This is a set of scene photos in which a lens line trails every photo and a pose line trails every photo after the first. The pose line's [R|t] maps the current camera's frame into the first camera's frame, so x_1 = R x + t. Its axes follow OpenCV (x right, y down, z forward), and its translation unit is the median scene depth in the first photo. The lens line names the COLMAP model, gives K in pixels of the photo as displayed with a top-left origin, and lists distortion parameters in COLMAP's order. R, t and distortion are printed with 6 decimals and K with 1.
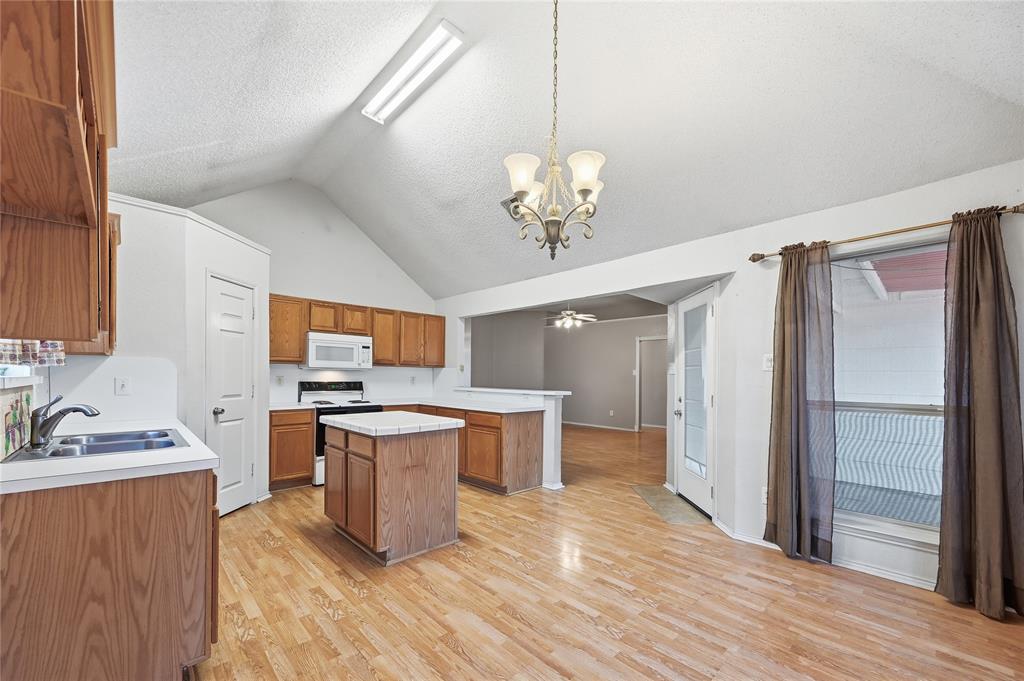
lens RADIAL K [[407.7, 0, 511.0], [0, 407.7, 375.8], [0, 0, 1]] dist [0.001765, 0.000400]
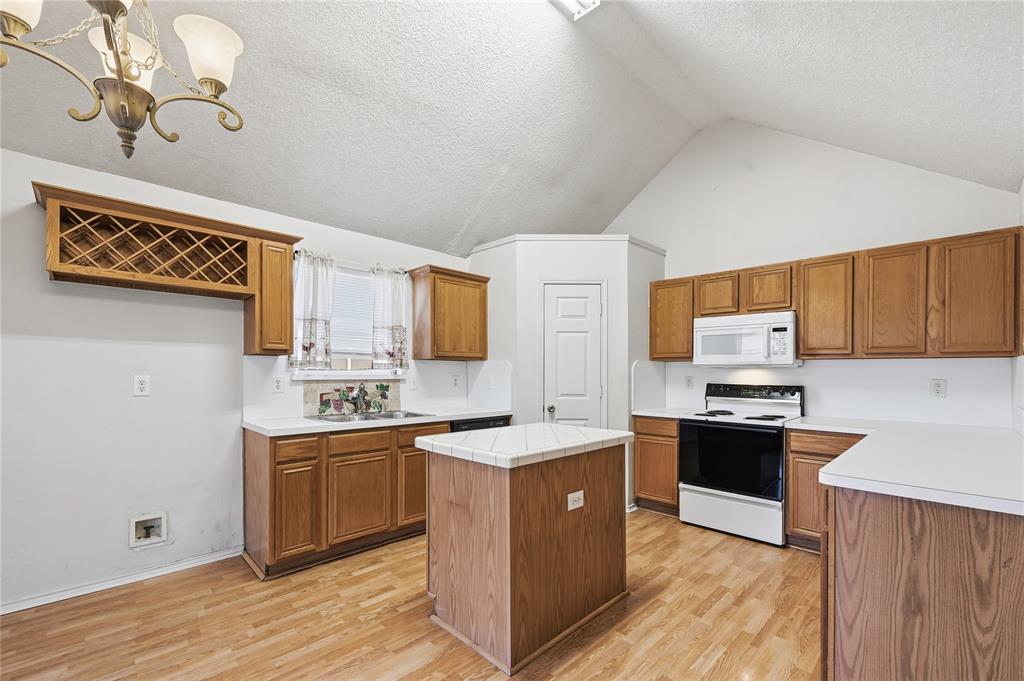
lens RADIAL K [[432.2, 0, 529.5], [0, 432.2, 372.5], [0, 0, 1]] dist [-0.004706, 0.000488]
pose [[0.038824, -0.009435, -0.999202, 0.393881], [-0.004507, 0.999944, -0.009617, 0.003973], [0.999236, 0.004877, 0.038779, 0.864286]]
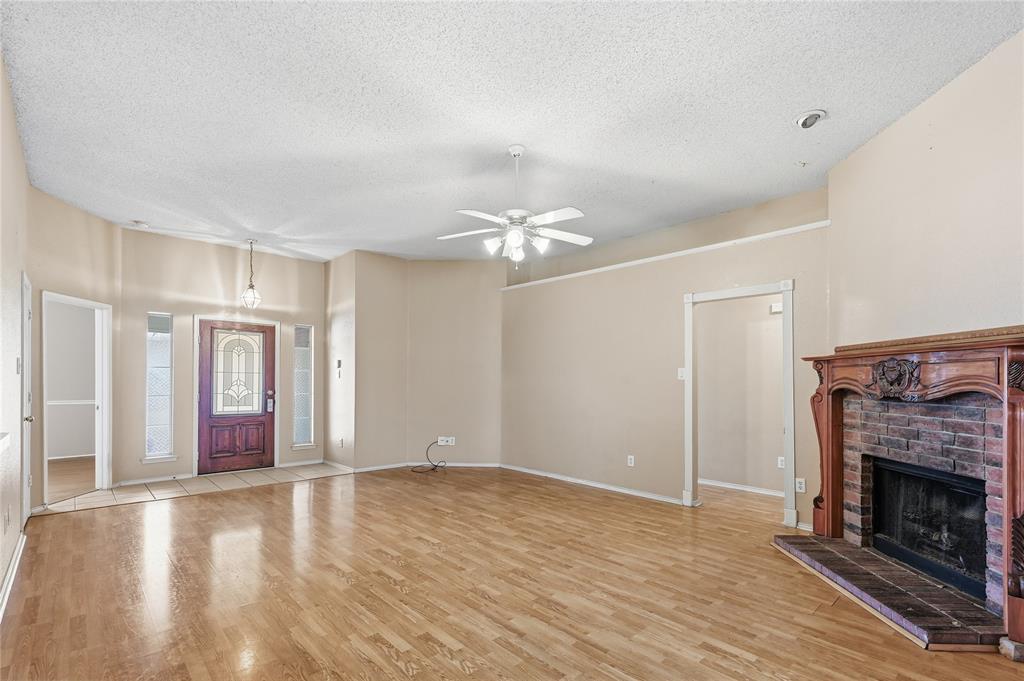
lens RADIAL K [[462.5, 0, 513.5], [0, 462.5, 380.5], [0, 0, 1]] dist [-0.000673, 0.000142]
pose [[0.999941, -0.005737, -0.009181, 0.317768], [0.005718, 0.999982, -0.002063, 0.000184], [0.009193, 0.002010, 0.999956, 1.268971]]
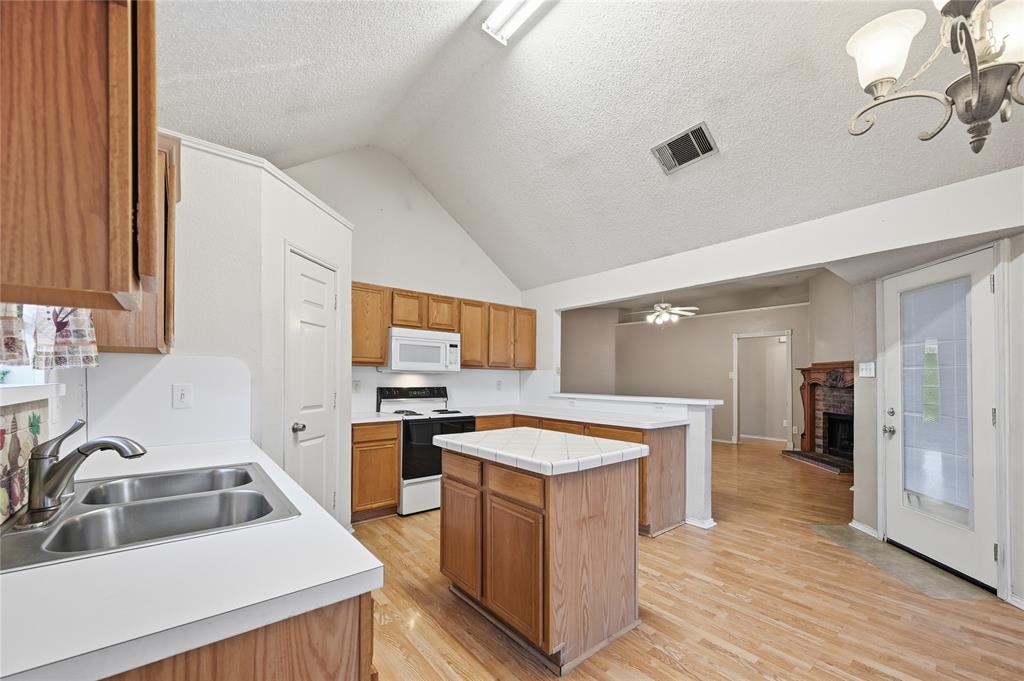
lens RADIAL K [[407.7, 0, 512.0], [0, 407.7, 376.3], [0, 0, 1]] dist [0.001765, 0.000400]
pose [[0.997043, -0.002905, -0.076790, -0.249209], [0.002448, 0.999979, -0.006042, -0.003463], [0.076805, 0.005836, 0.997029, 0.257887]]
